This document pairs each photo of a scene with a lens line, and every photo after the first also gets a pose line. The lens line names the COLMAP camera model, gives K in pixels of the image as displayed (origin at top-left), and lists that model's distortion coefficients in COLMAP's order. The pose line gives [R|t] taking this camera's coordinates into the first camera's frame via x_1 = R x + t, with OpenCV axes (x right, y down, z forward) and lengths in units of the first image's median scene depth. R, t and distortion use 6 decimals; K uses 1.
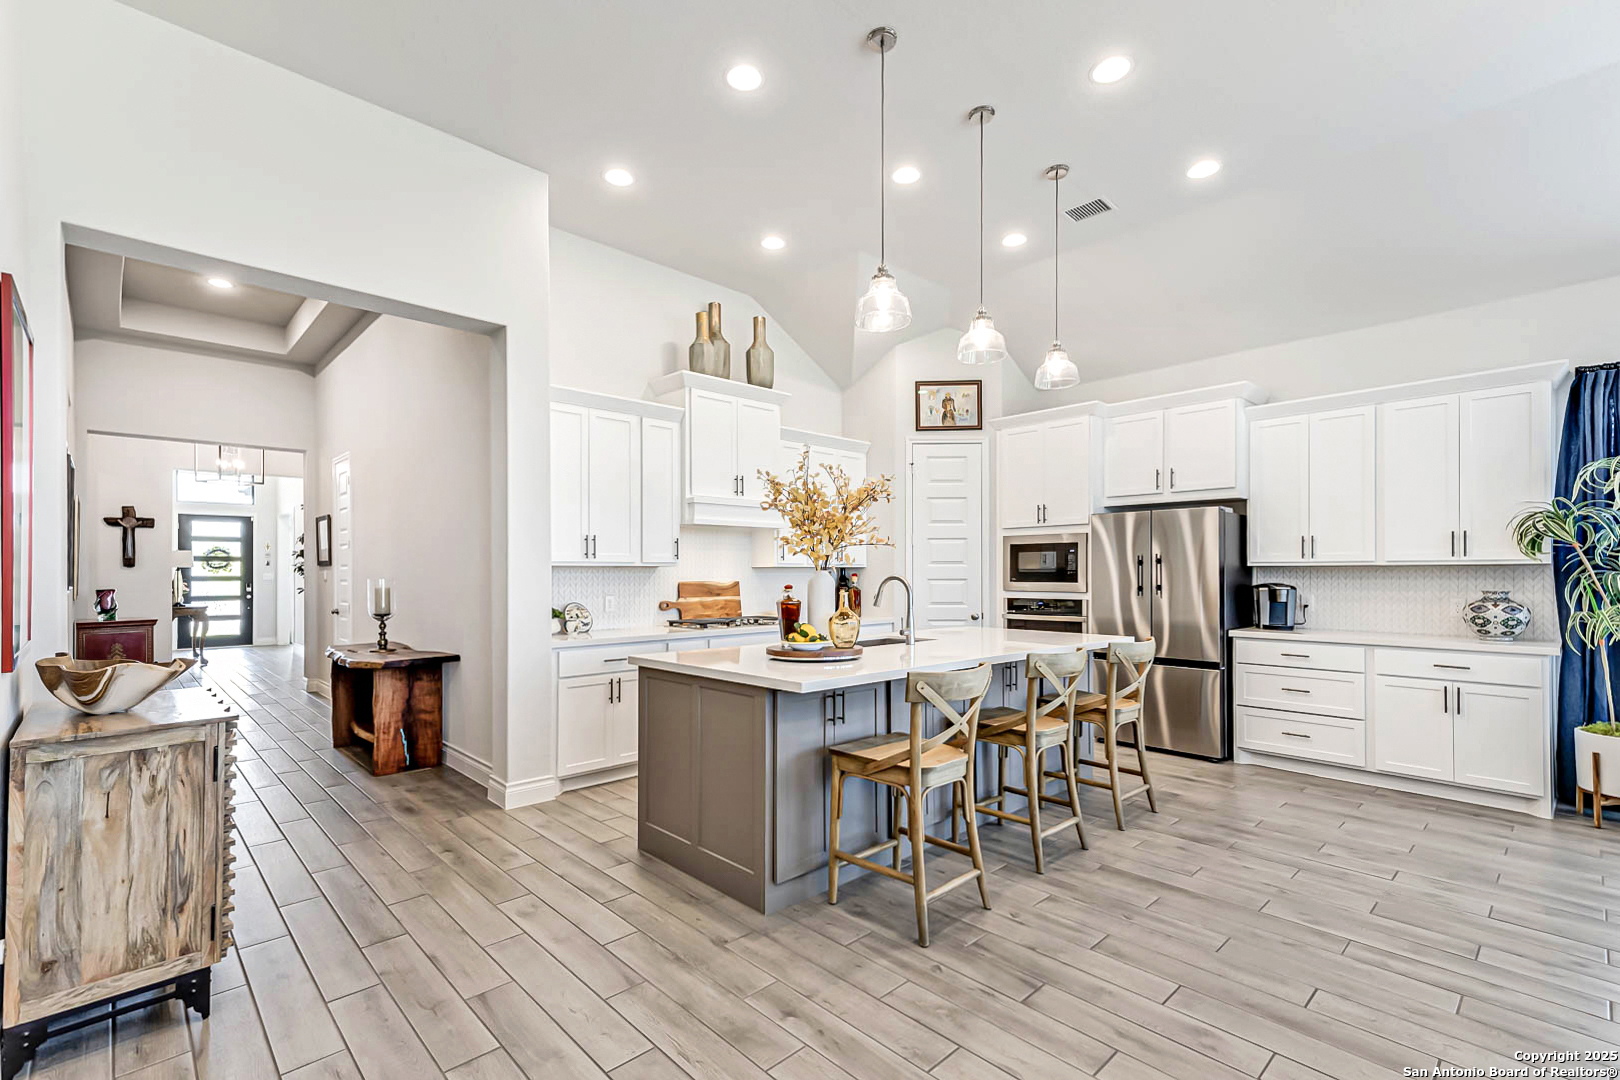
lens RADIAL K [[746.1, 0, 798.1], [0, 746.1, 569.4], [0, 0, 1]] dist [0.023459, 0.000172]
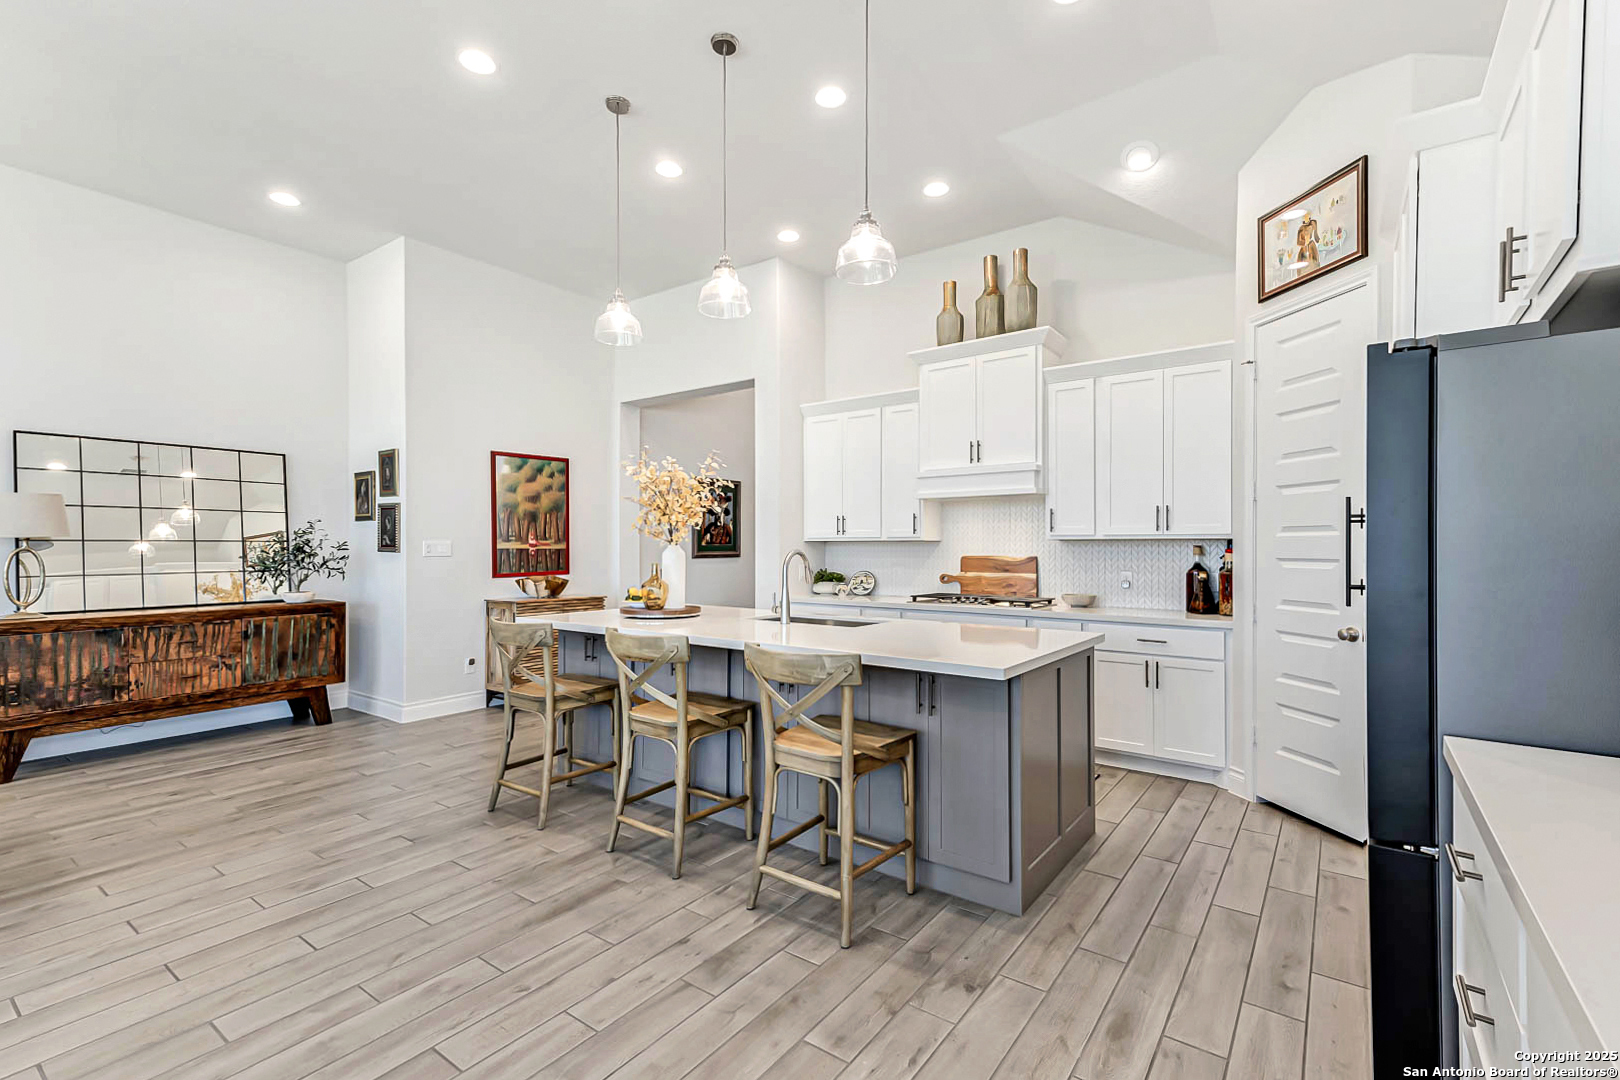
lens RADIAL K [[727.8, 0, 804.7], [0, 727.8, 542.9], [0, 0, 1]] dist [0.026358, 0.000032]
pose [[0.163006, -0.003438, -0.986619, 0.956716], [0.003490, 0.999990, -0.002908, 0.002507], [0.986619, -0.002970, 0.163016, 0.798599]]
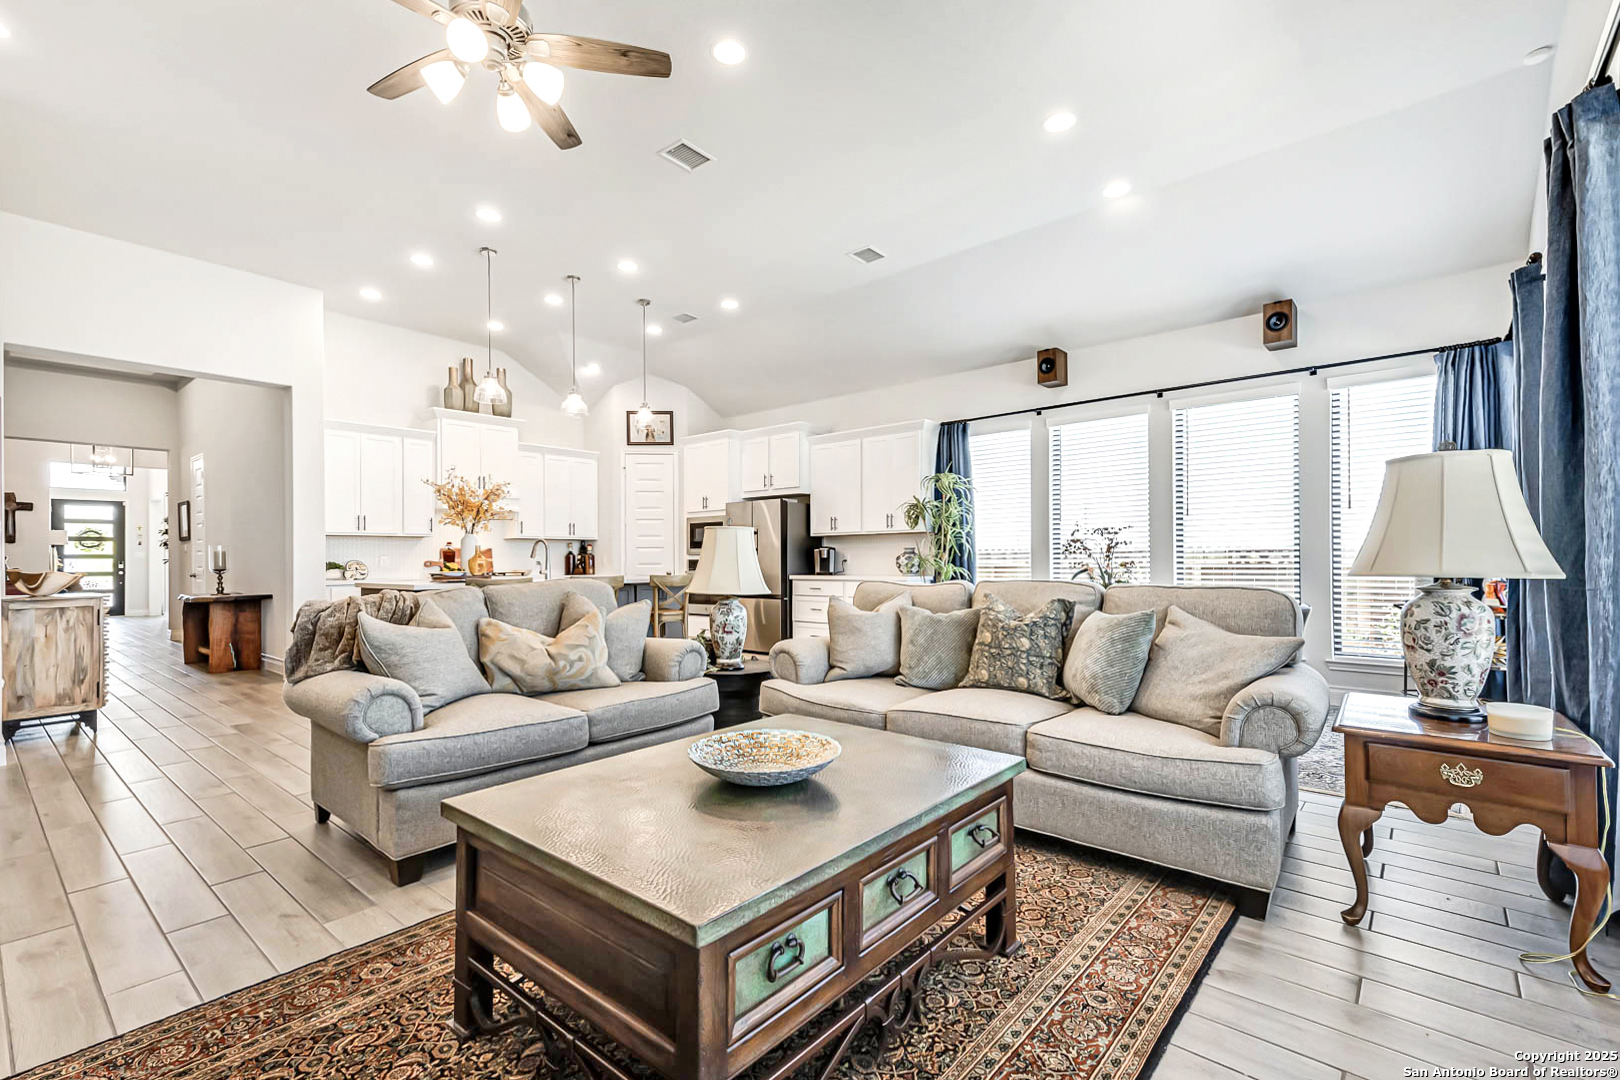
lens RADIAL K [[751.6, 0, 815.8], [0, 751.6, 553.6], [0, 0, 1]] dist [0.025238, -0.000658]
pose [[0.994425, -0.003967, 0.105376, 0.527765], [0.004325, 0.999986, -0.003167, 0.045756], [-0.105362, 0.003605, 0.994427, -0.710593]]
